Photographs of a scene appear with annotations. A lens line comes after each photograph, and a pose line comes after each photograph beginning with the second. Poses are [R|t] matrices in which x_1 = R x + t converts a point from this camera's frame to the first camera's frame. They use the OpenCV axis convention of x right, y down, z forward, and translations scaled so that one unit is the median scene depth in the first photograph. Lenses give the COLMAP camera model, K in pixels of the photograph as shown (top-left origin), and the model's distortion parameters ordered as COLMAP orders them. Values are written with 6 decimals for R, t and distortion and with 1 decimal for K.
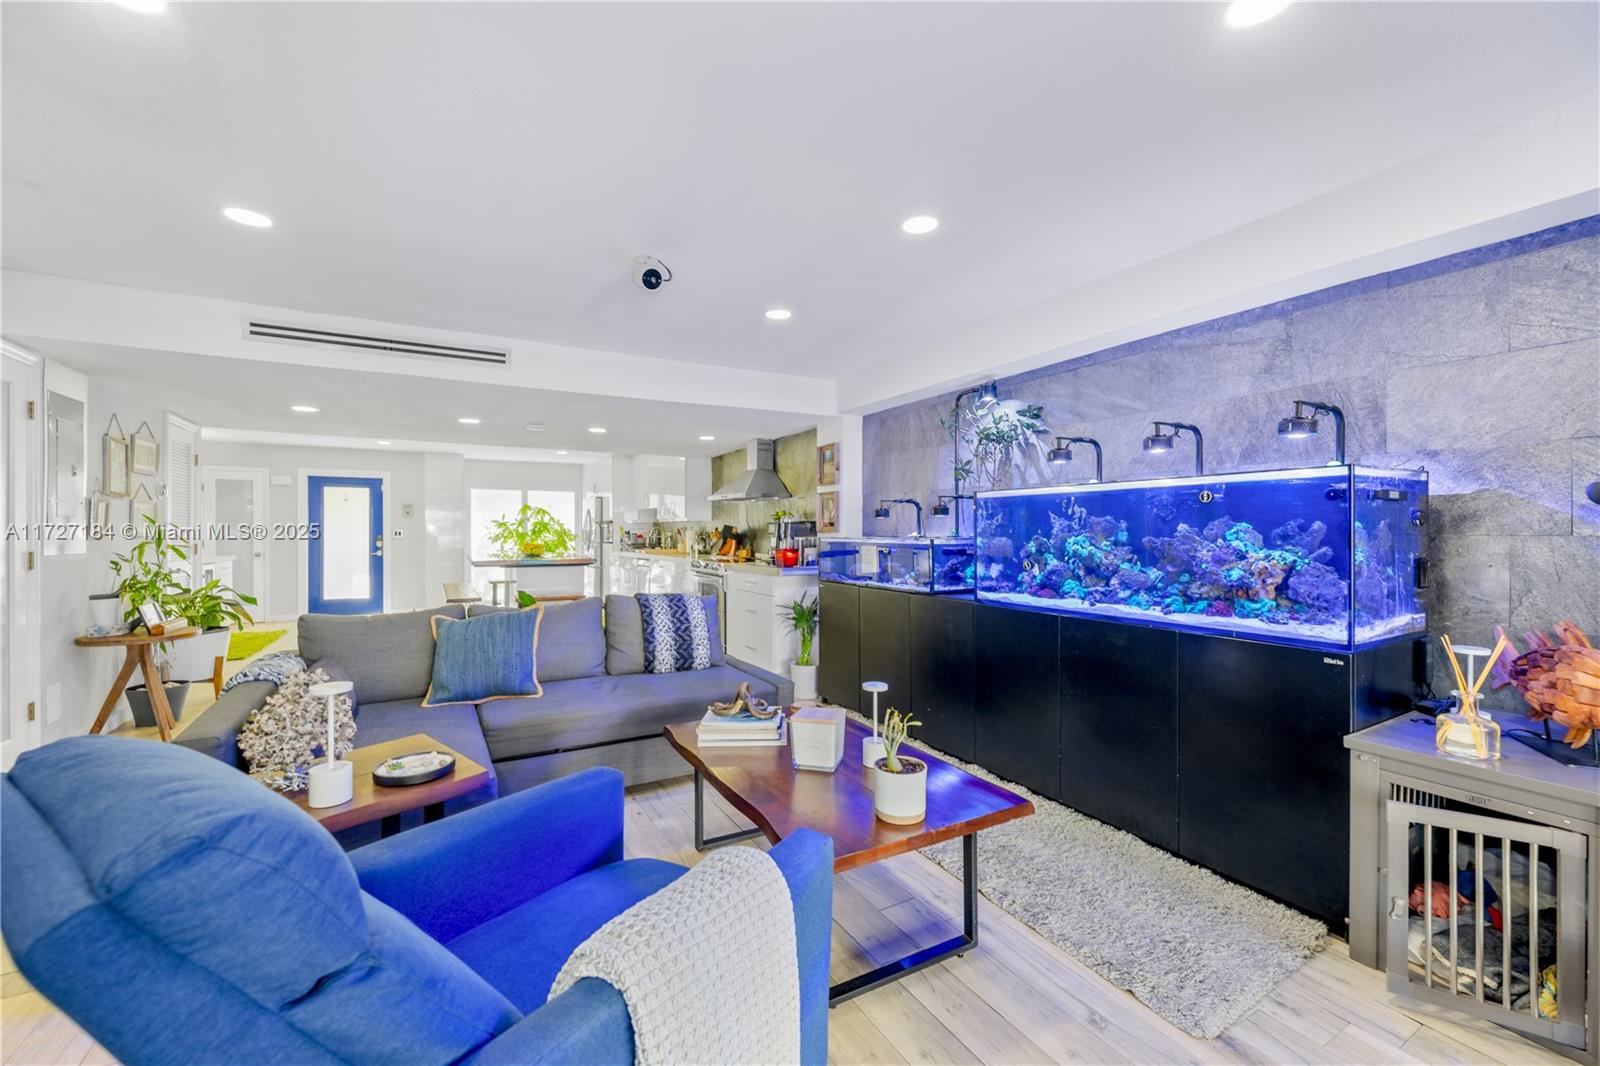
lens RADIAL K [[631.7, 0, 797.1], [0, 631.7, 528.4], [0, 0, 1]] dist [-0.003671, 0.001049]
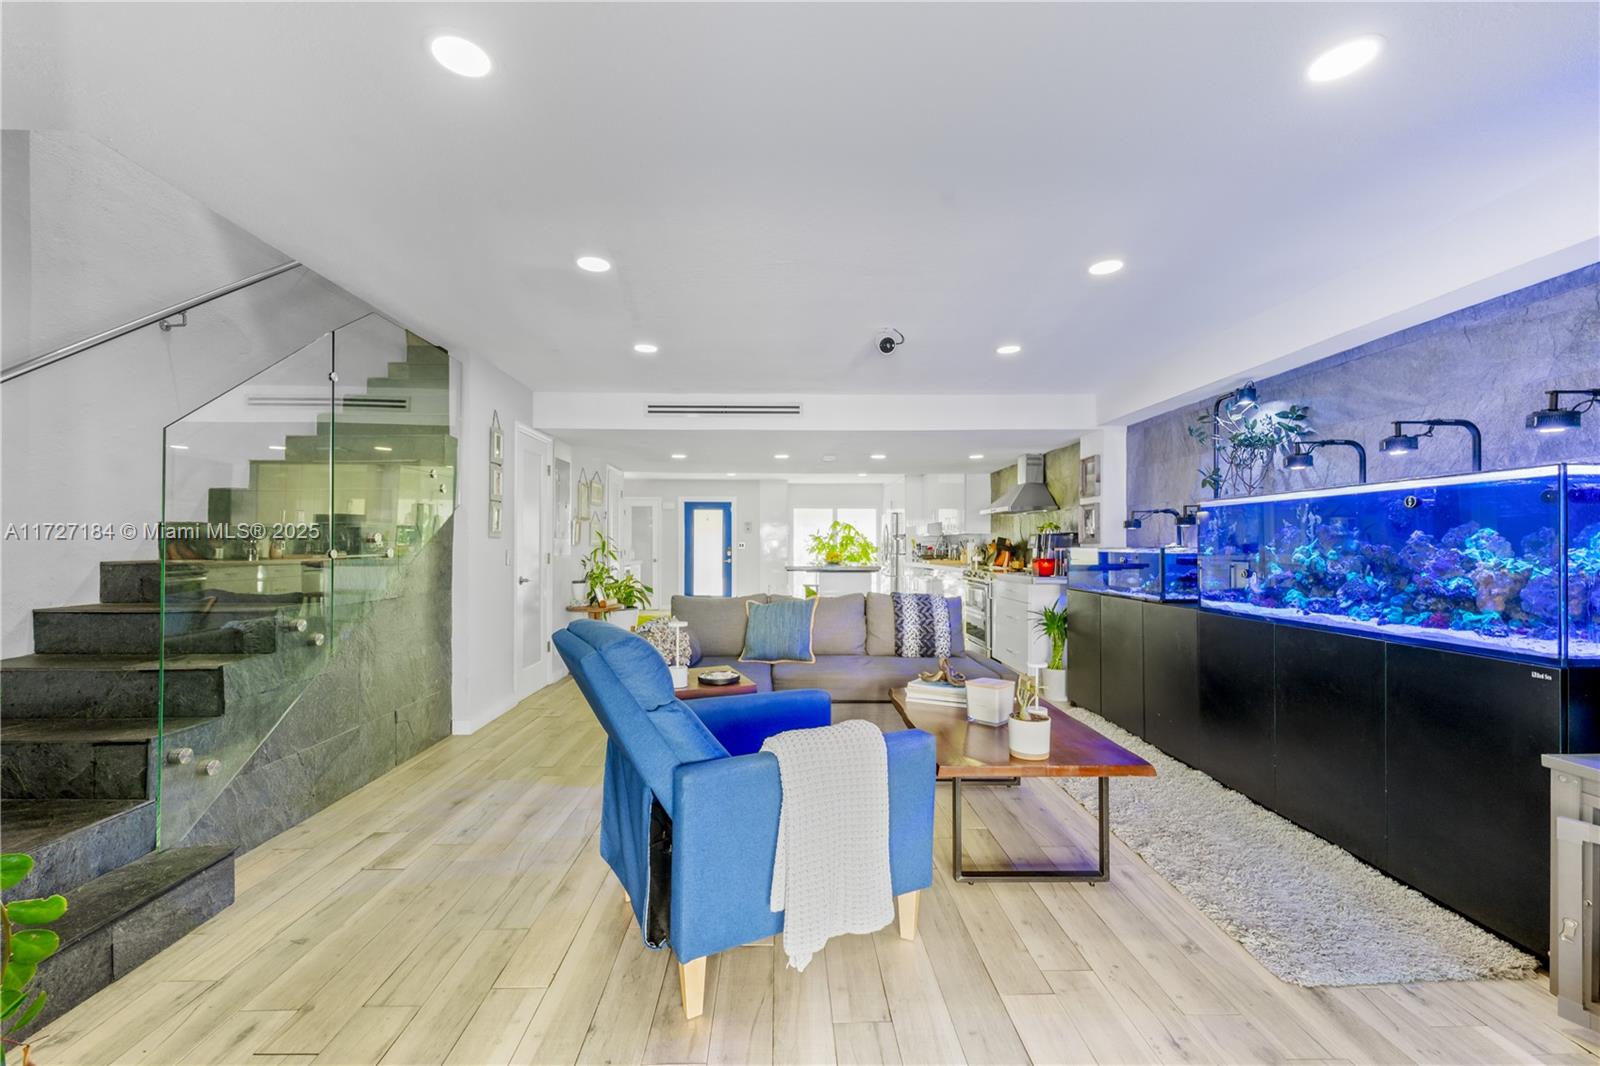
lens RADIAL K [[631.7, 0, 797.6], [0, 631.7, 543.8], [0, 0, 1]] dist [-0.003671, 0.001049]
pose [[0.882597, 0.000865, -0.470129, 0.165702], [0.000053, 0.999998, 0.001939, 0.007118], [0.470130, -0.001736, 0.882596, -0.174273]]
